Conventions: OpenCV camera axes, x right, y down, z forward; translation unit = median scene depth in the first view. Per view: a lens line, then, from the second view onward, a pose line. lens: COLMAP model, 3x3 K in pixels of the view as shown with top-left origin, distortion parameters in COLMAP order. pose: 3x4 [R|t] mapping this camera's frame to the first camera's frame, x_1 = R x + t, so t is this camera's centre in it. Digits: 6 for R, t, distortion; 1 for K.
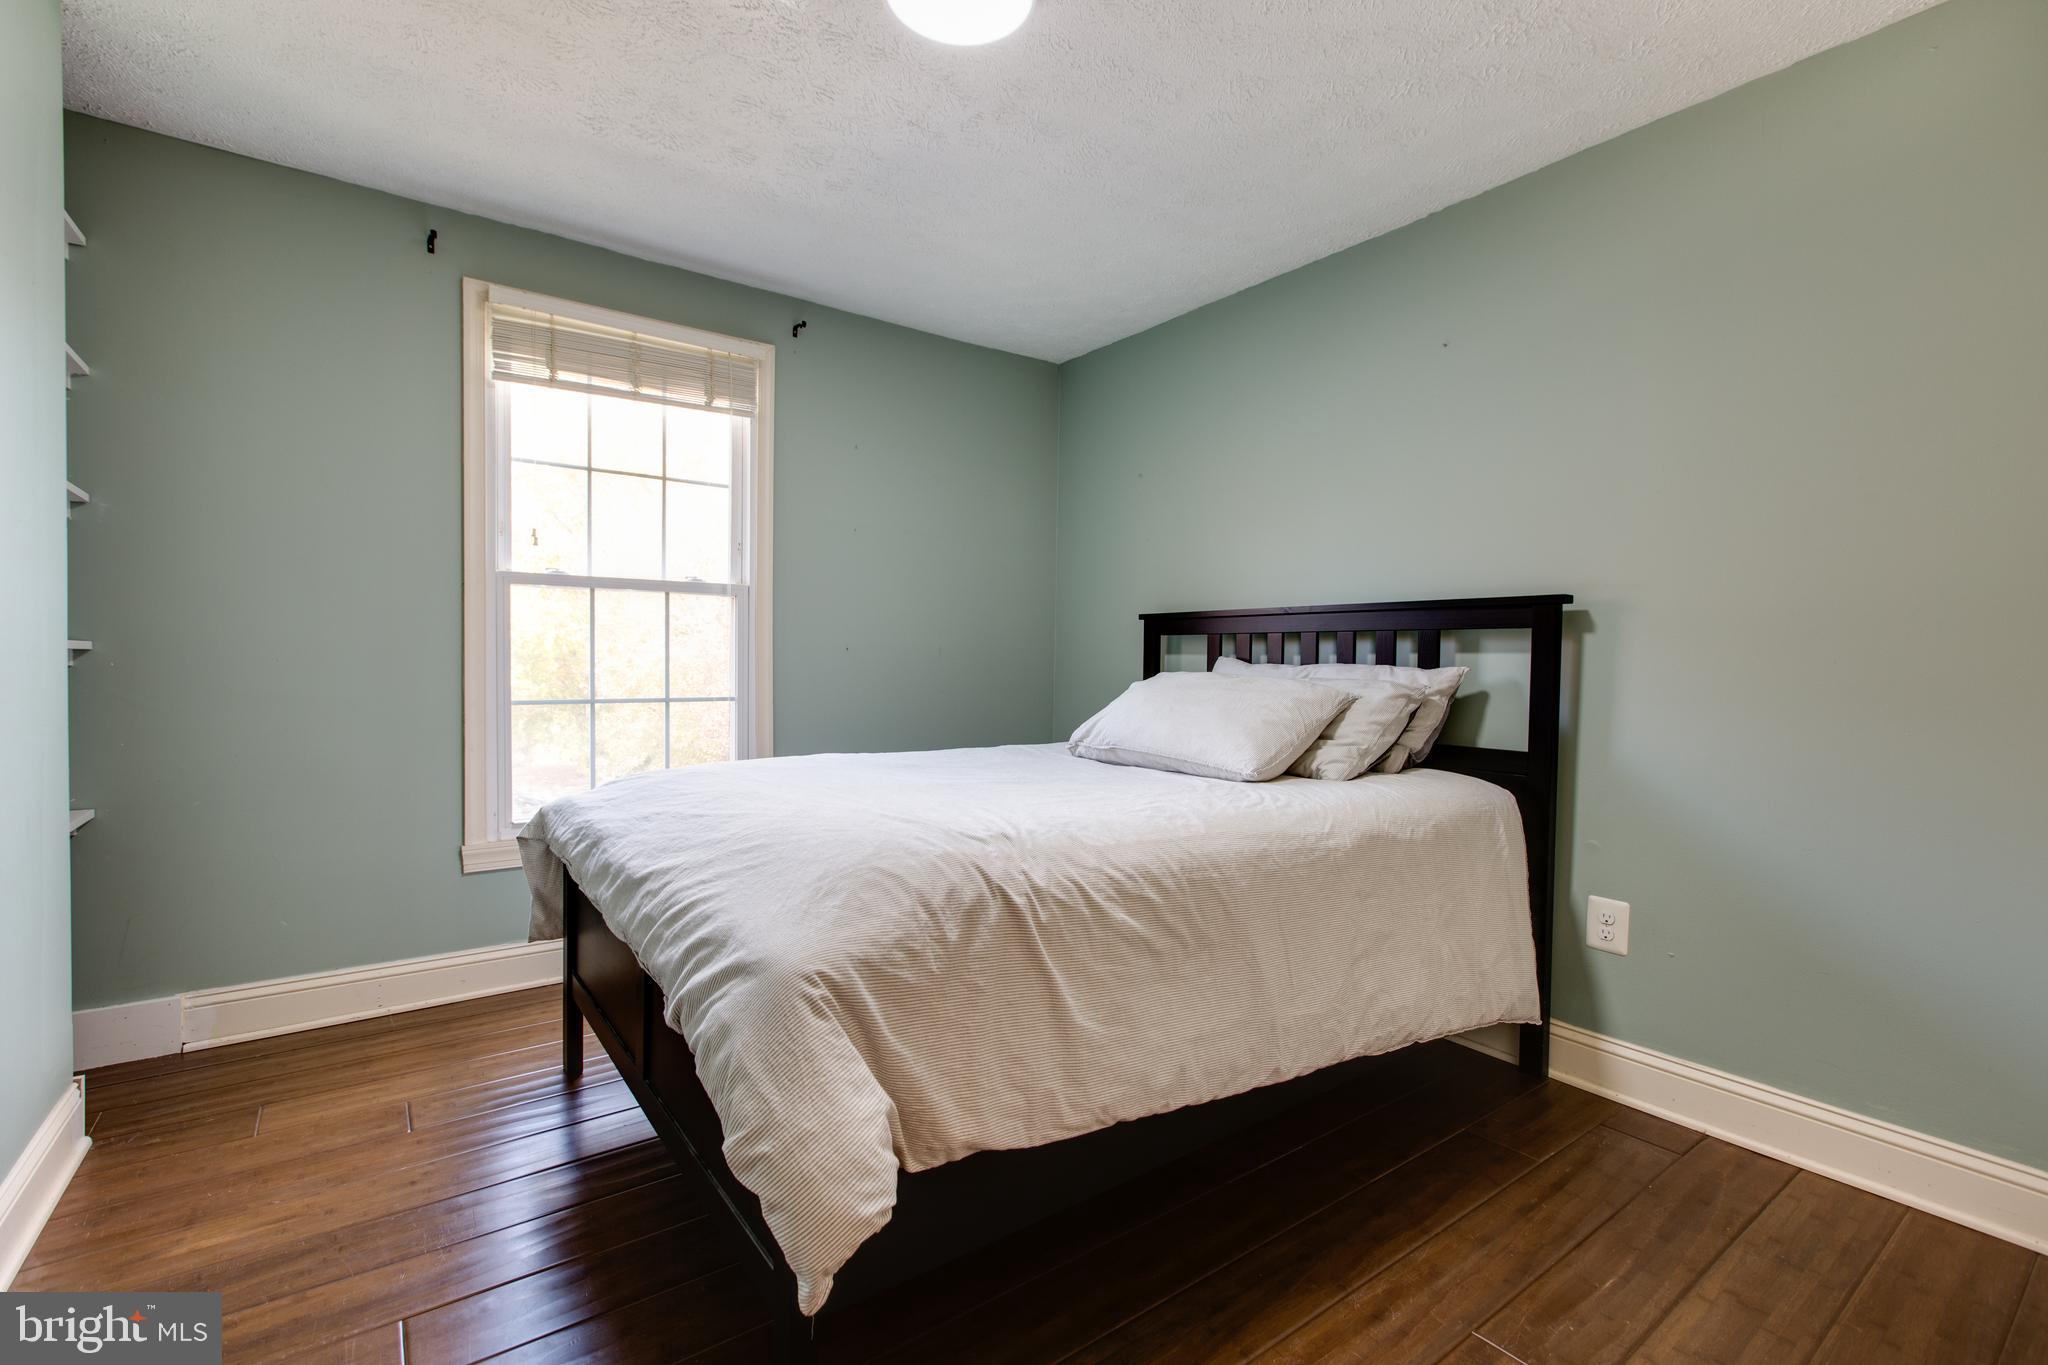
lens RADIAL K [[915.4, 0, 1023.5], [0, 915.4, 684.5], [0, 0, 1]] dist [0.003513, -0.000445]
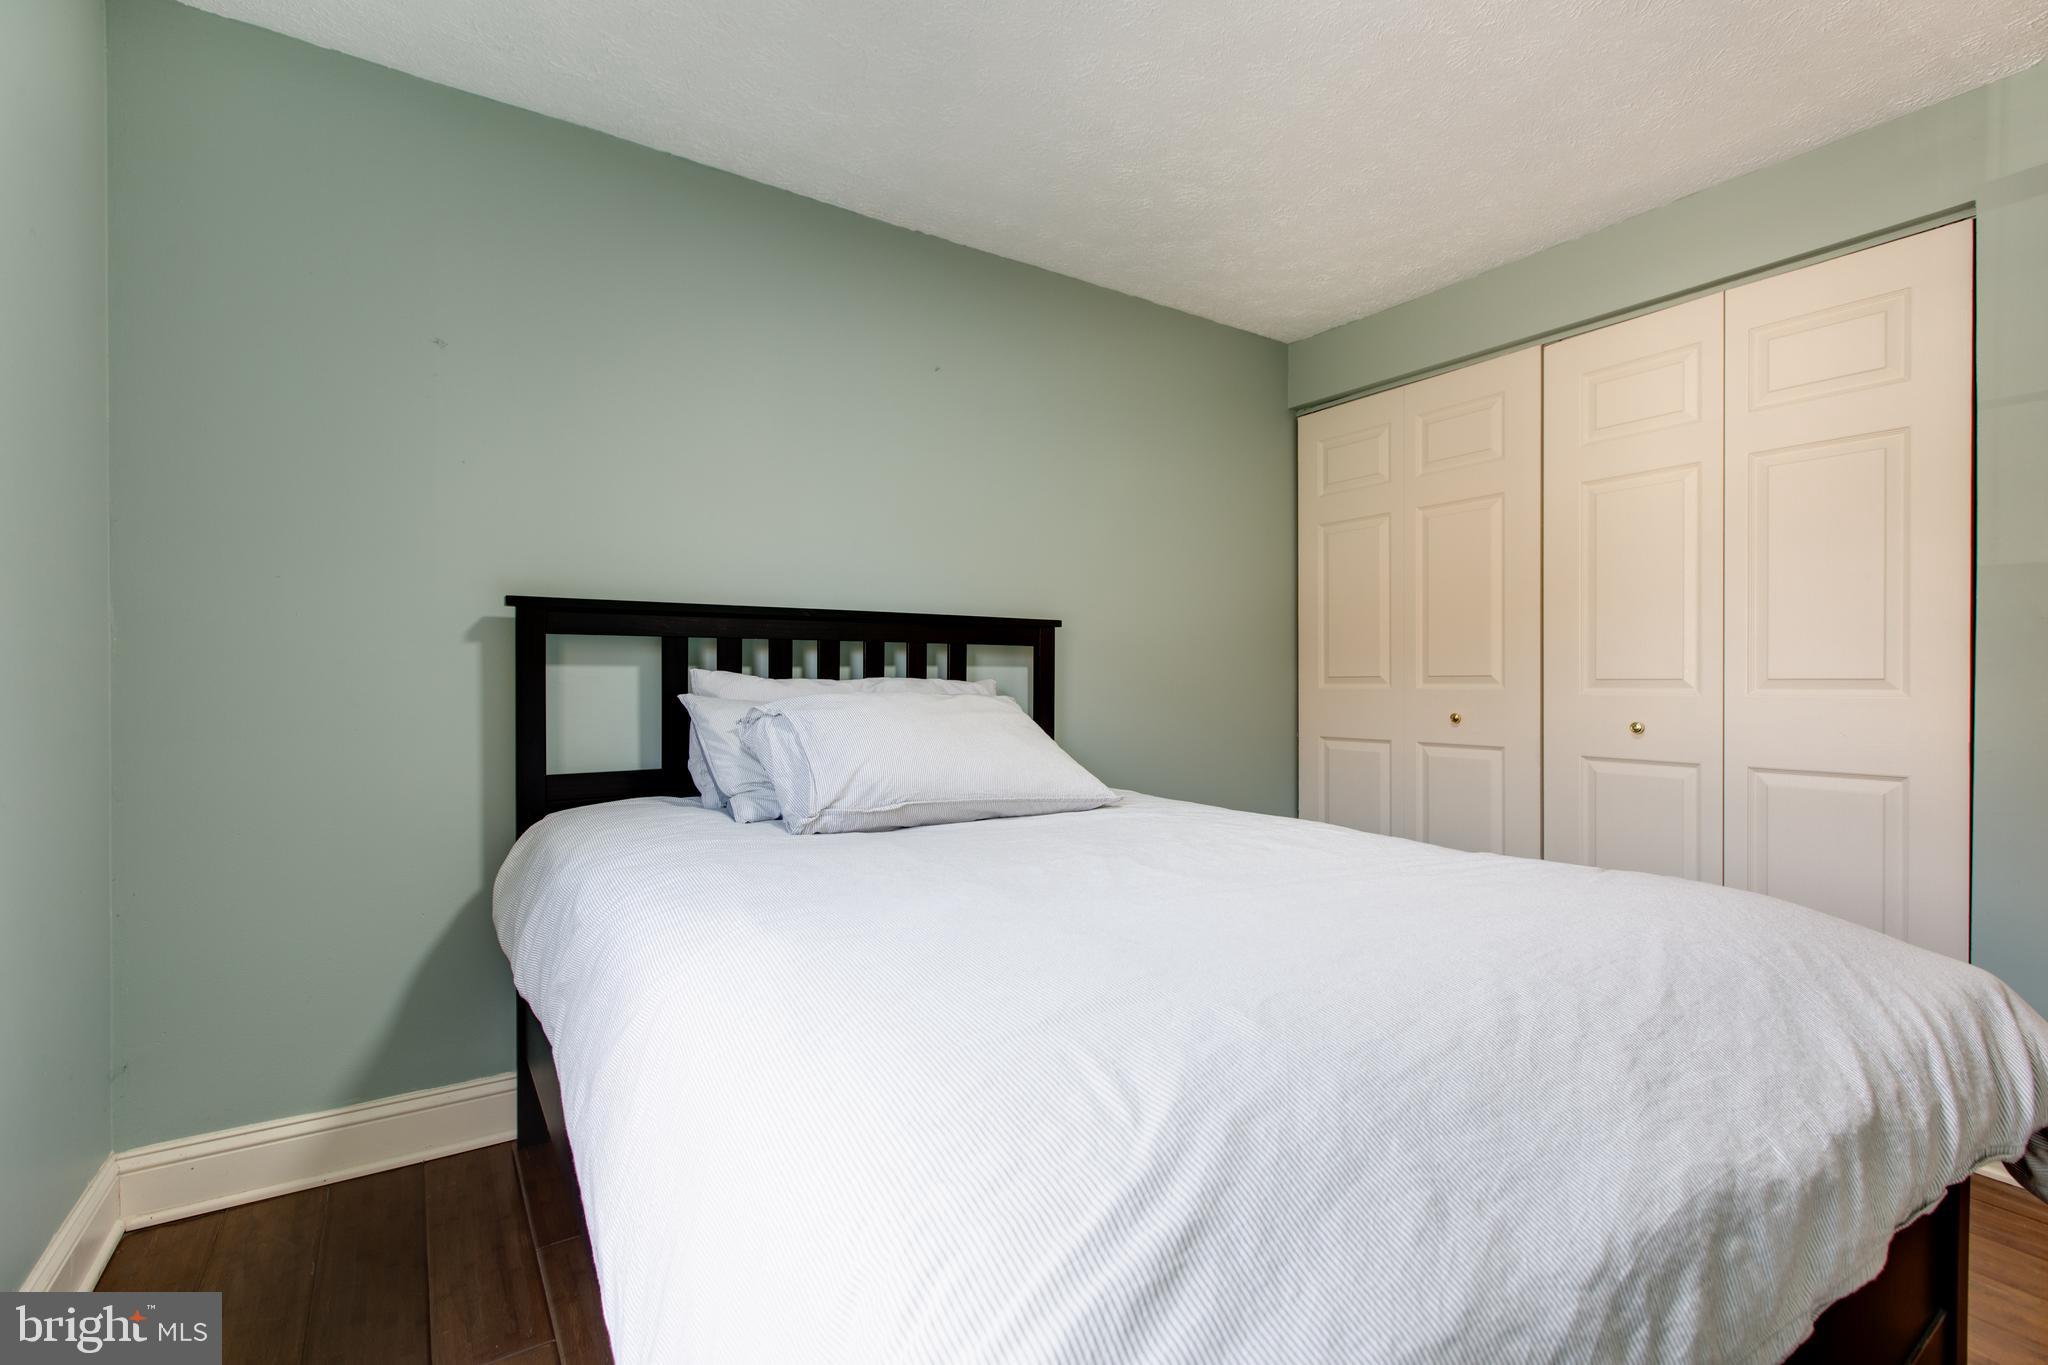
lens RADIAL K [[915.4, 0, 1026.2], [0, 915.4, 680.6], [0, 0, 1]] dist [0.003513, -0.000445]
pose [[0.039048, -0.016296, 0.999104, -0.566324], [0.026719, 0.999527, 0.015258, -0.031231], [-0.998880, 0.026099, 0.039465, 0.854359]]
